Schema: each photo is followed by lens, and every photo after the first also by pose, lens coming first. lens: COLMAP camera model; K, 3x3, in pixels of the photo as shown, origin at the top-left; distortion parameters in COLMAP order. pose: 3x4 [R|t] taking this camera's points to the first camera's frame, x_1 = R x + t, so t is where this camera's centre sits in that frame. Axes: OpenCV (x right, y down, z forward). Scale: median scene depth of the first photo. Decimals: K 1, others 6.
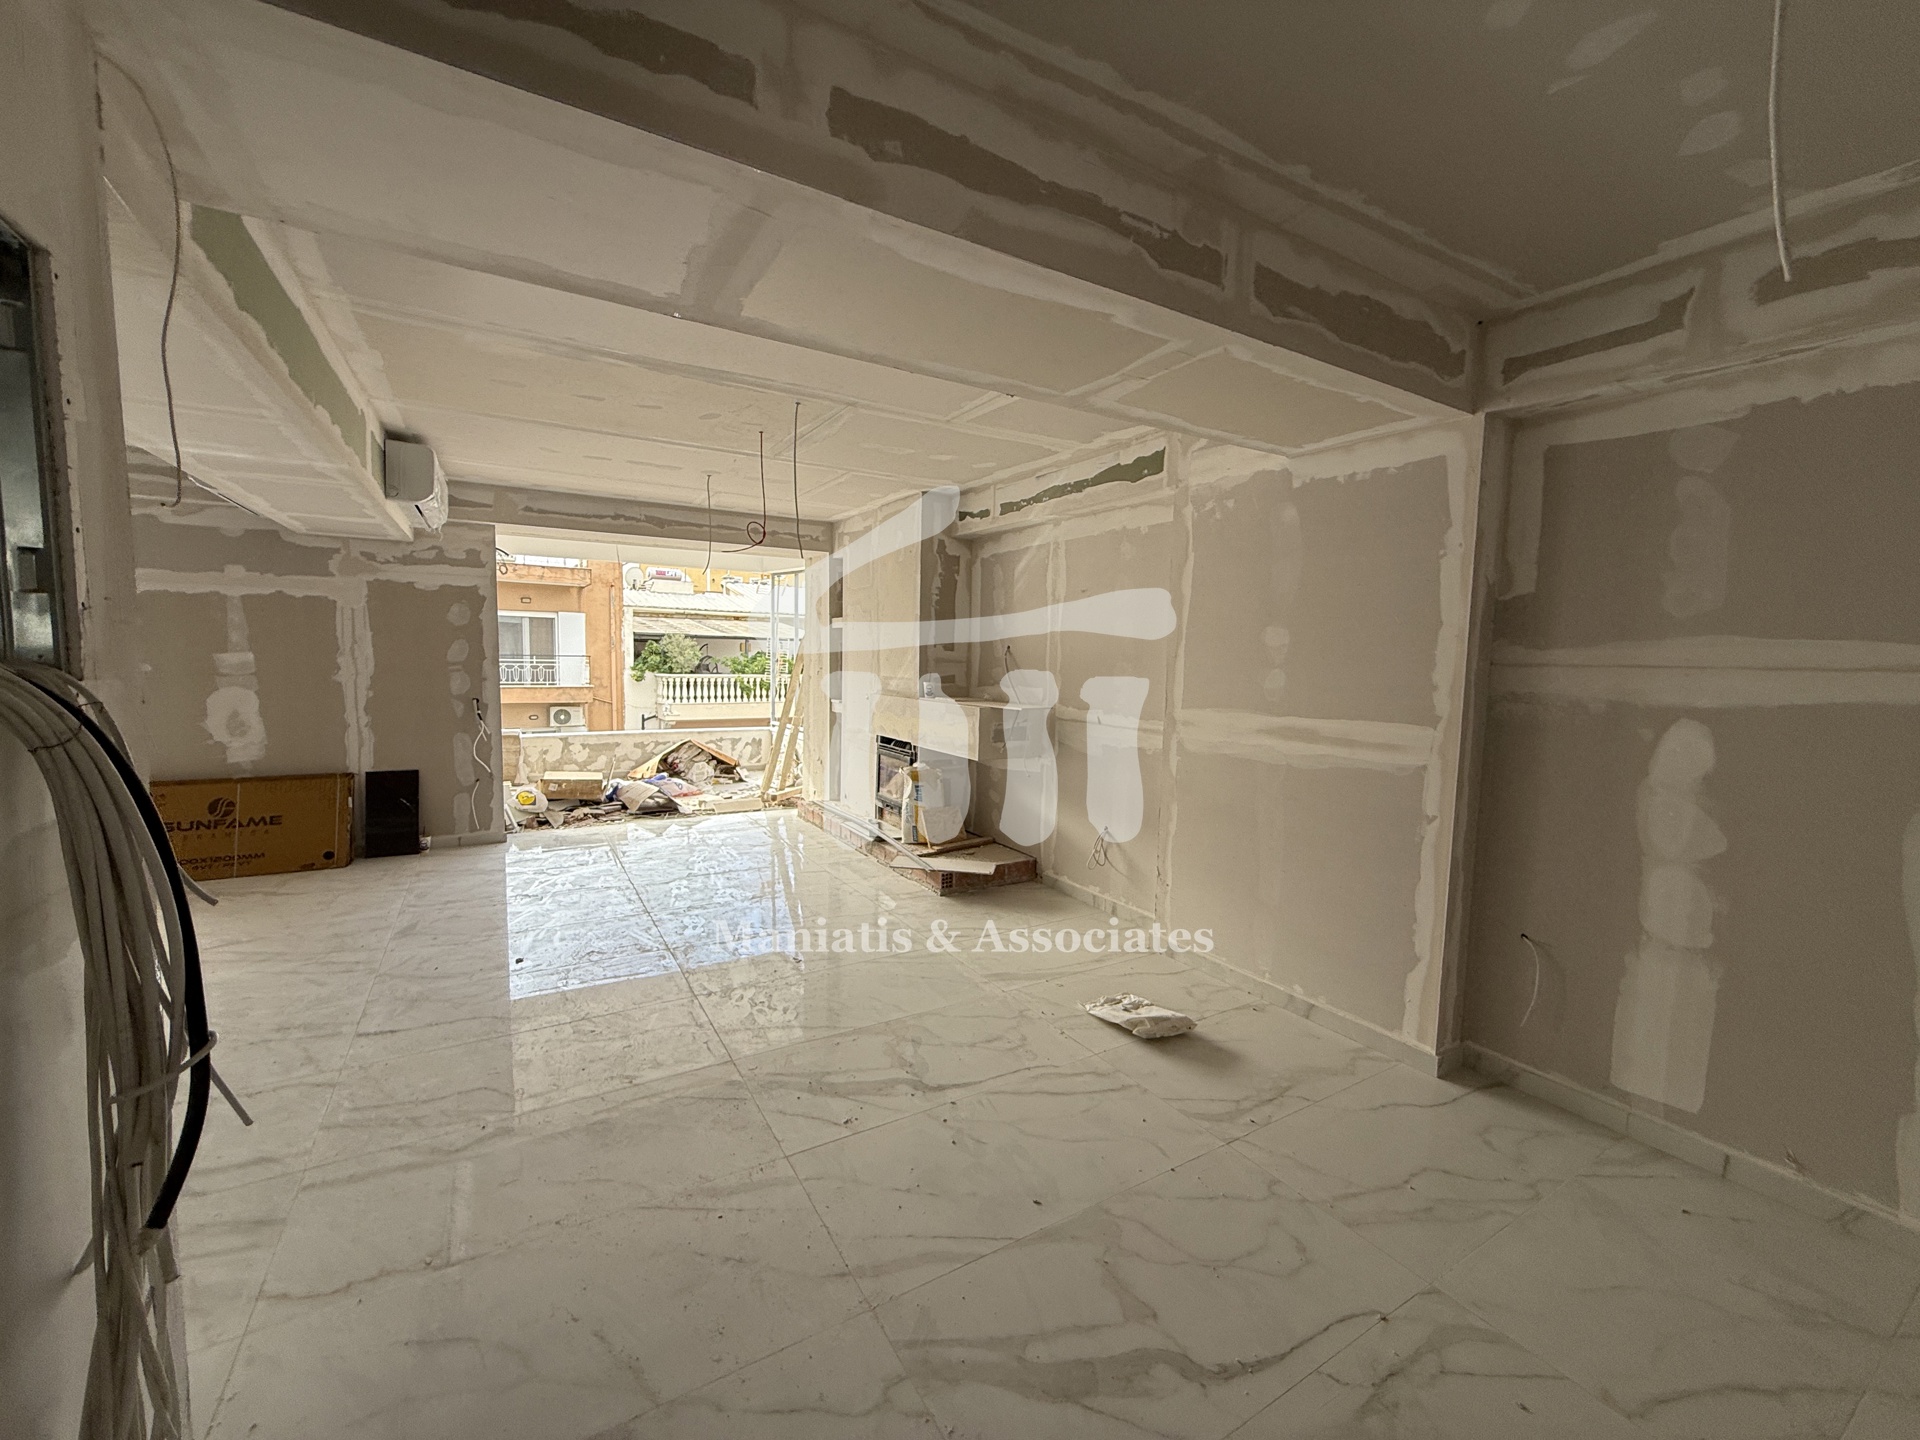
lens RADIAL K [[762.8, 0, 952.5], [0, 762.8, 719.4], [0, 0, 1]] dist [-0.000094, 0.000102]
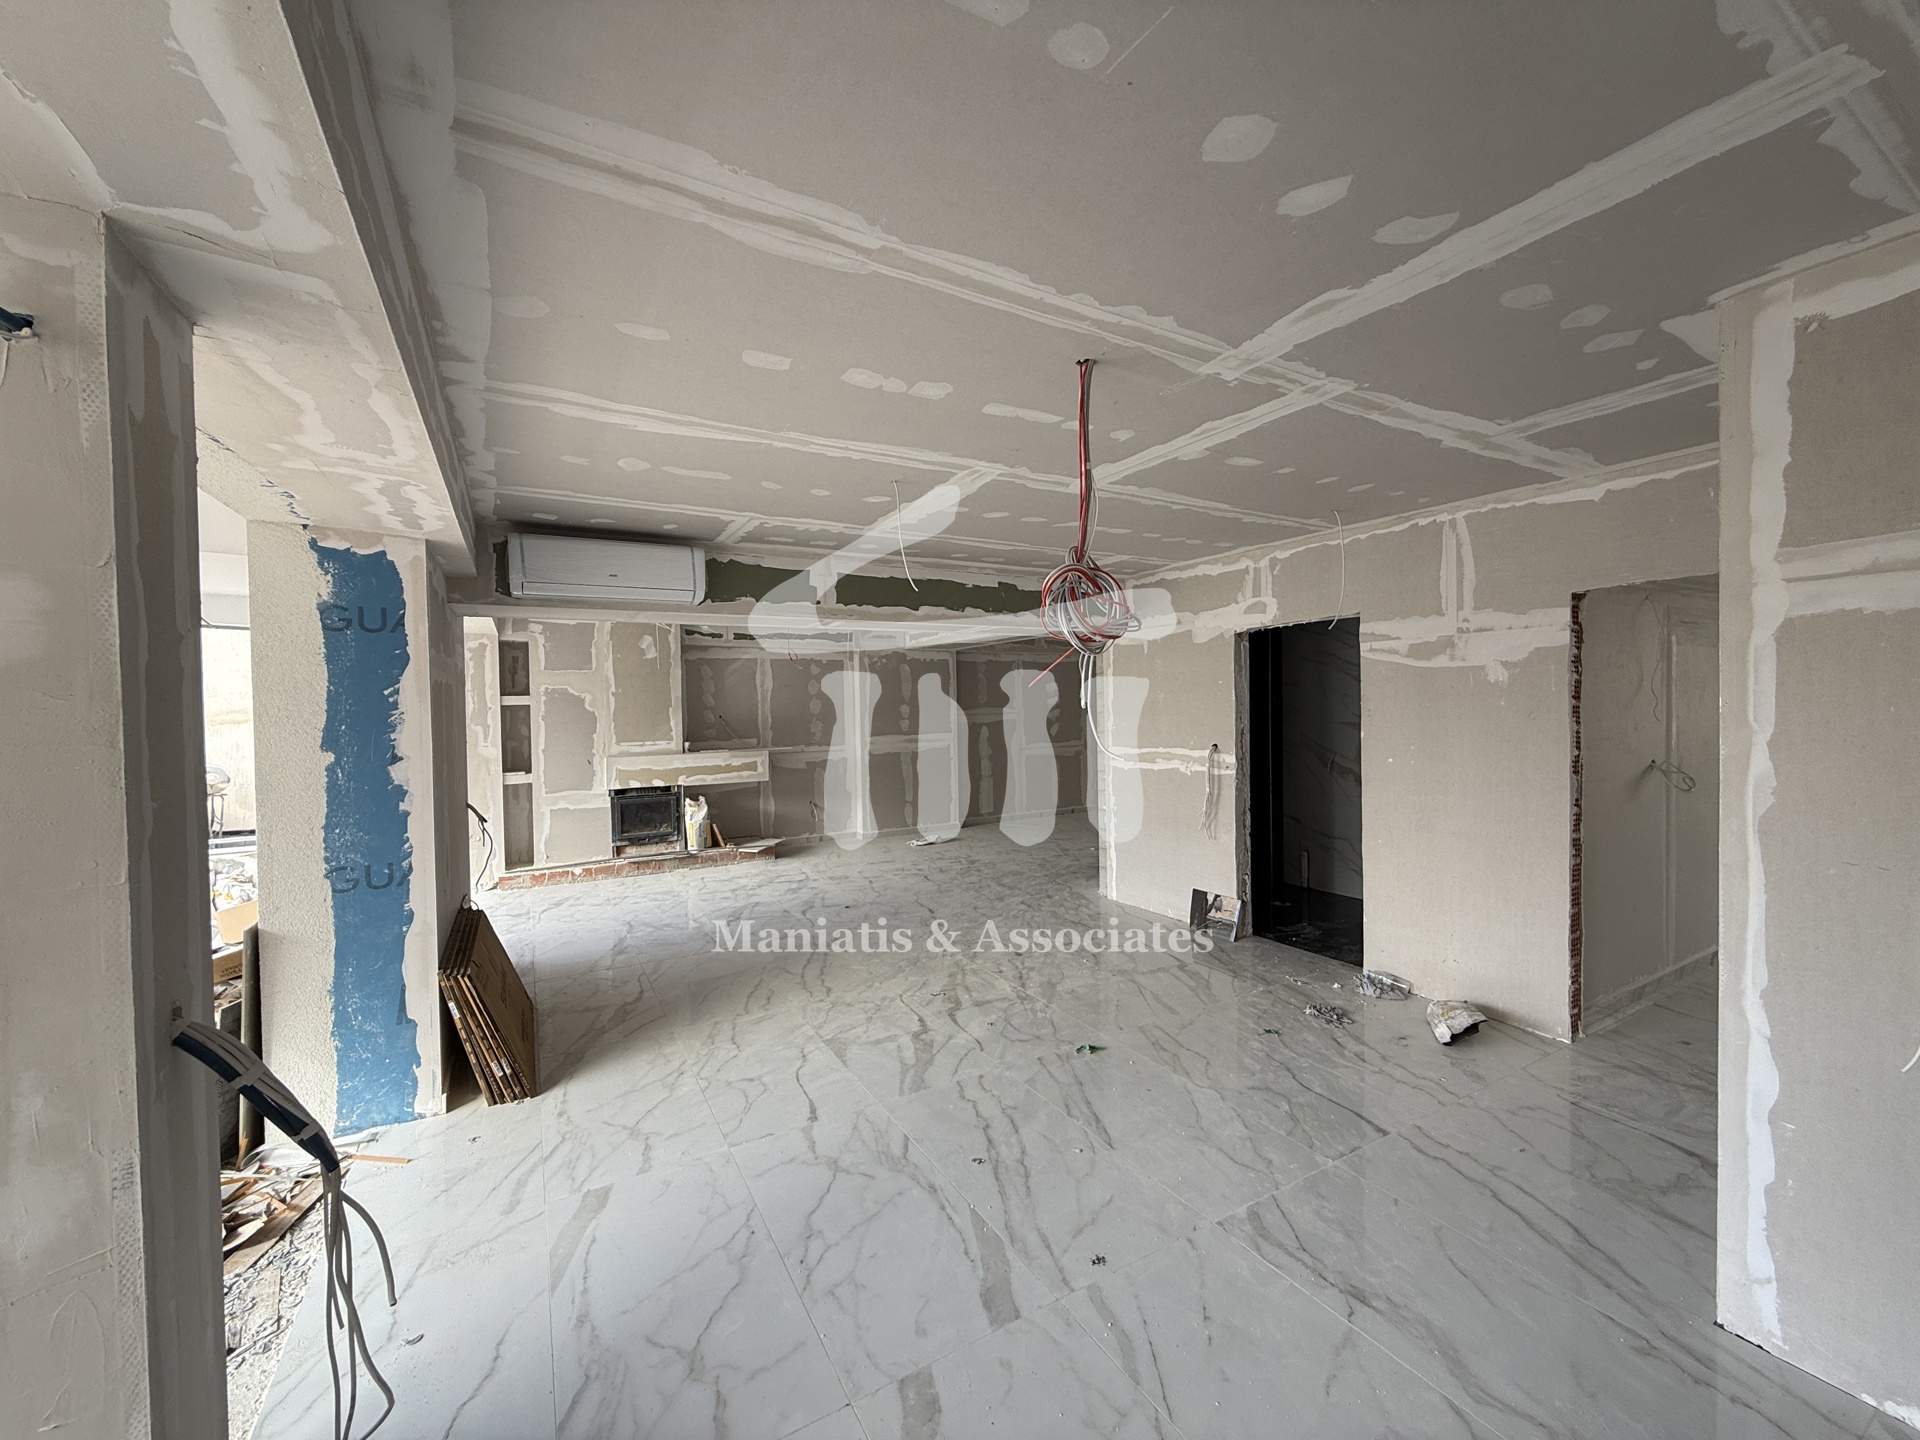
lens RADIAL K [[762.8, 0, 954.2], [0, 762.8, 721.3], [0, 0, 1]] dist [-0.000094, 0.000102]
pose [[0.019593, -0.043010, 0.998882, -2.165761], [0.102944, 0.993851, 0.040775, -0.138965], [-0.994494, 0.102030, 0.023900, 0.647513]]
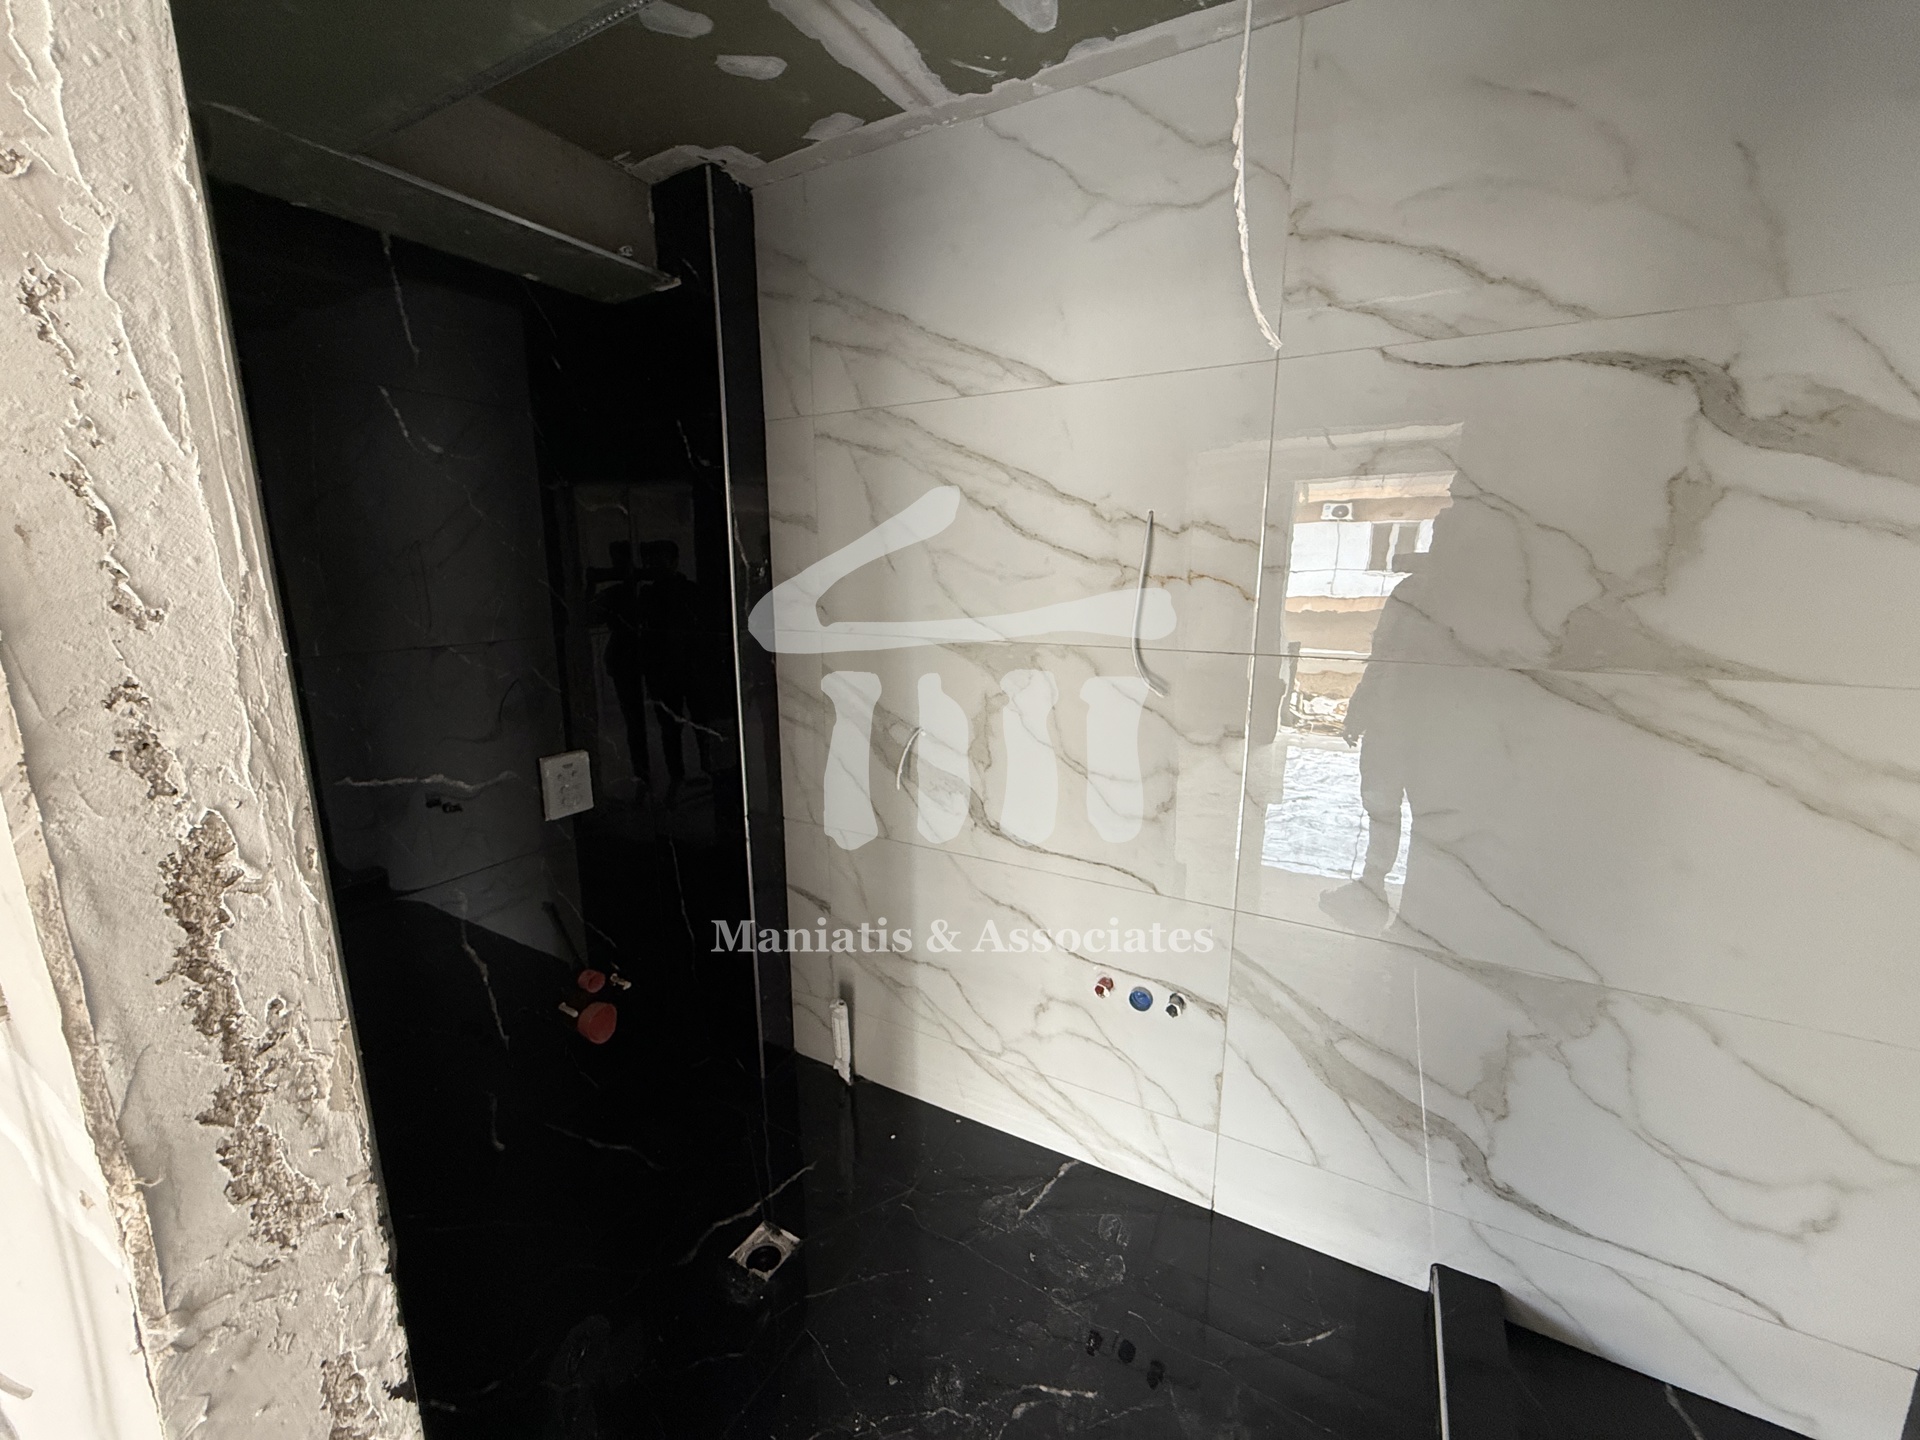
lens RADIAL K [[762.8, 0, 961.4], [0, 762.8, 718.2], [0, 0, 1]] dist [-0.000094, 0.000102]
pose [[-0.507706, -0.190446, 0.840217, -0.966229], [0.064676, 0.964084, 0.257603, -0.066614], [-0.859100, 0.185129, -0.477153, 0.100405]]
